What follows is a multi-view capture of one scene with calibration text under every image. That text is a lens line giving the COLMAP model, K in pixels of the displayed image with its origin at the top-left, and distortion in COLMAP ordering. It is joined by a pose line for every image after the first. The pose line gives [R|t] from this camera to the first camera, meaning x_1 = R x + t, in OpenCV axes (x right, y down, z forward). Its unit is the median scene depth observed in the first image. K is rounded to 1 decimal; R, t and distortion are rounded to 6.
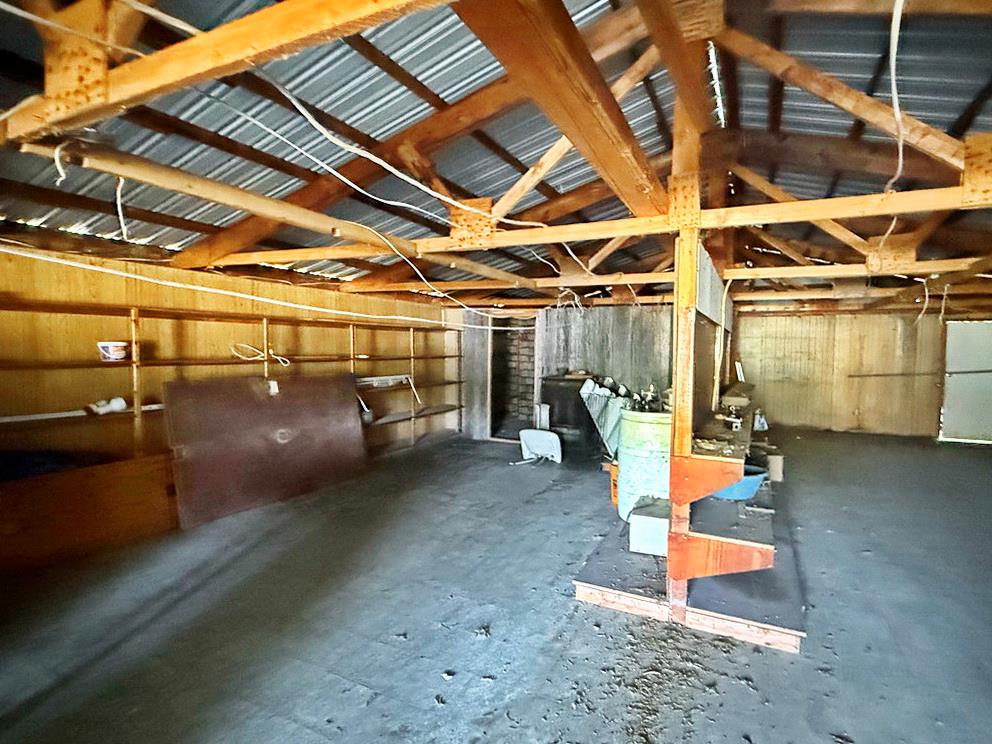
lens RADIAL K [[510.7, 0, 496.0], [0, 510.7, 372.0], [0, 0, 1]] dist [0.001819, 0.000079]
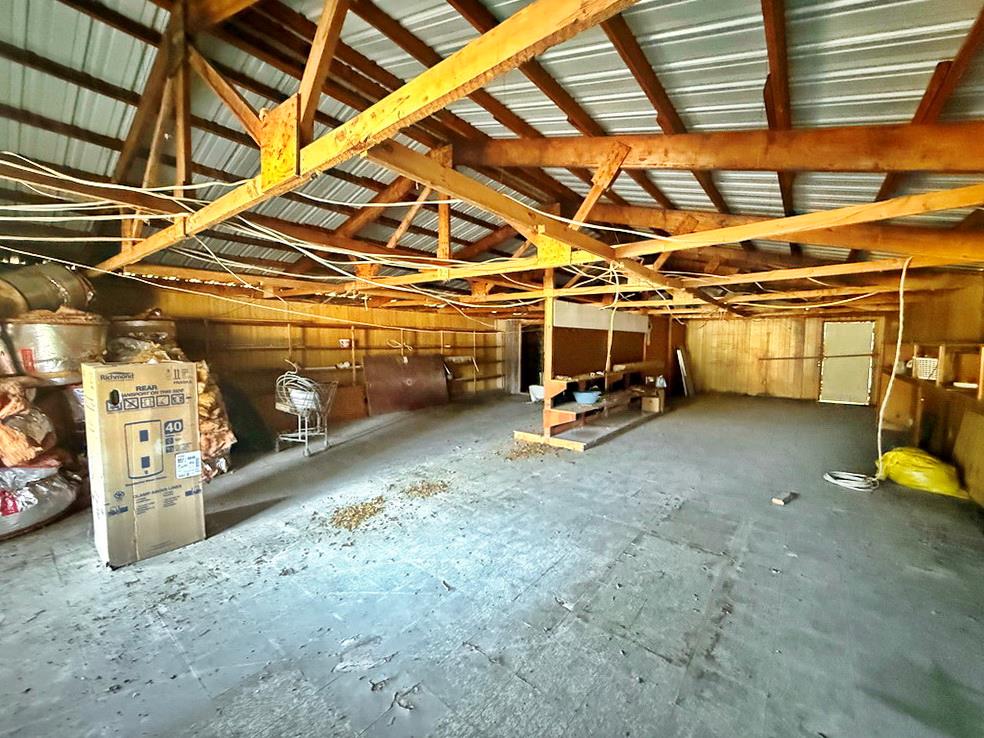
lens RADIAL K [[392.5, 0, 492.0], [0, 392.5, 369.0], [0, 0, 1]] dist [-0.000215, -0.000023]
pose [[0.981859, 0.008515, -0.189421, 0.186648], [-0.004616, 0.999769, 0.021014, 0.023795], [0.189557, -0.019759, 0.981671, -0.436719]]
